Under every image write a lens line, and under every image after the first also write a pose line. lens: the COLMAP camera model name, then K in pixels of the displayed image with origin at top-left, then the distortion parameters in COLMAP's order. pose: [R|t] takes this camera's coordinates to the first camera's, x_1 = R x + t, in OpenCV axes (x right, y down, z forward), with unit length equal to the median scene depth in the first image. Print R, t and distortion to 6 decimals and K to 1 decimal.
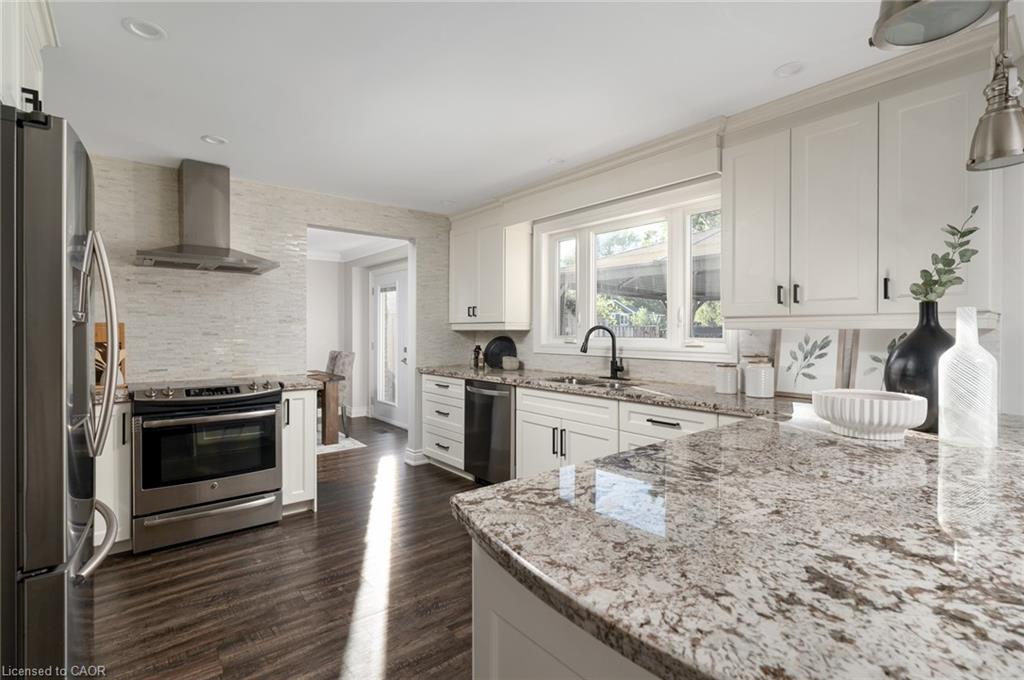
lens RADIAL K [[475.1, 0, 517.3], [0, 475.1, 331.7], [0, 0, 1]] dist [-0.001481, 0.000473]
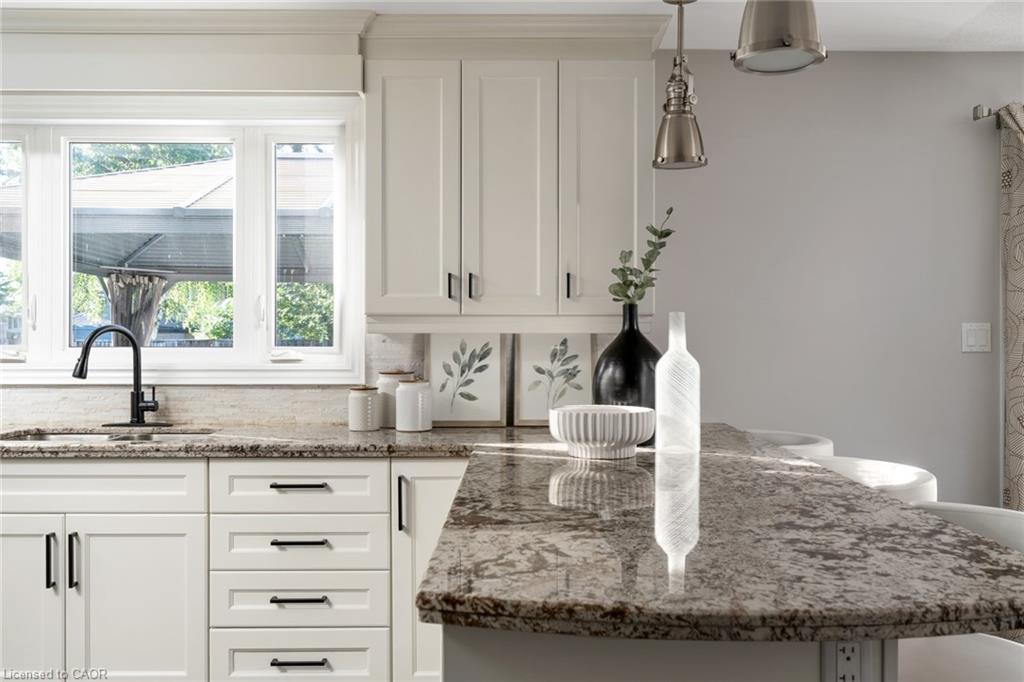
lens RADIAL K [[907.8, 0, 511.7], [0, 907.8, 342.9], [0, 0, 1]] dist [-0.009410, -0.004851]
pose [[0.622366, -0.005972, 0.782703, -0.468325], [0.000610, 0.999974, 0.007145, -0.000494], [-0.782726, -0.003969, 0.622354, 0.065152]]
